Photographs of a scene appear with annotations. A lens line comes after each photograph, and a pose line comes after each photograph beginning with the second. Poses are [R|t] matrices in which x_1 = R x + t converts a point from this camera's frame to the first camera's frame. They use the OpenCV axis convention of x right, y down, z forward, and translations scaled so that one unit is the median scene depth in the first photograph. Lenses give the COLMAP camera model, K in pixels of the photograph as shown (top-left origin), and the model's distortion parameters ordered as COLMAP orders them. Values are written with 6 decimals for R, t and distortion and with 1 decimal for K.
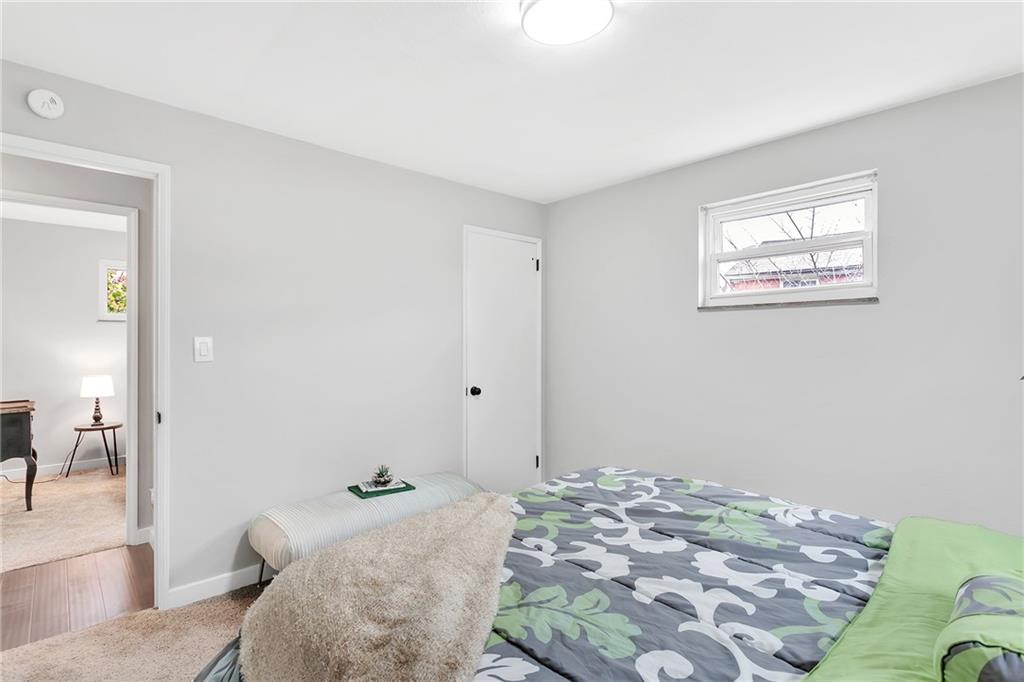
lens RADIAL K [[513.5, 0, 512.0], [0, 513.5, 341.0], [0, 0, 1]] dist [0.000097, -0.000002]
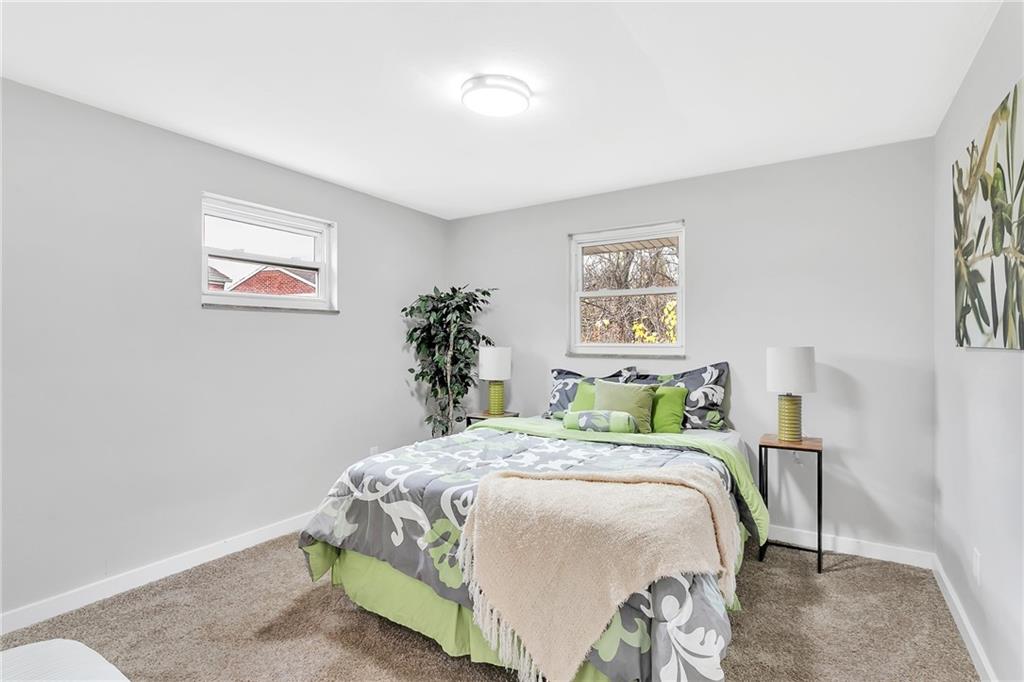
lens RADIAL K [[513.5, 0, 512.0], [0, 513.5, 341.0], [0, 0, 1]] dist [0.000097, -0.000002]
pose [[-0.259578, -0.001826, 0.965721, -0.717761], [-0.001107, 0.999998, 0.001594, -0.001627], [-0.965722, -0.000655, -0.259579, 0.774491]]
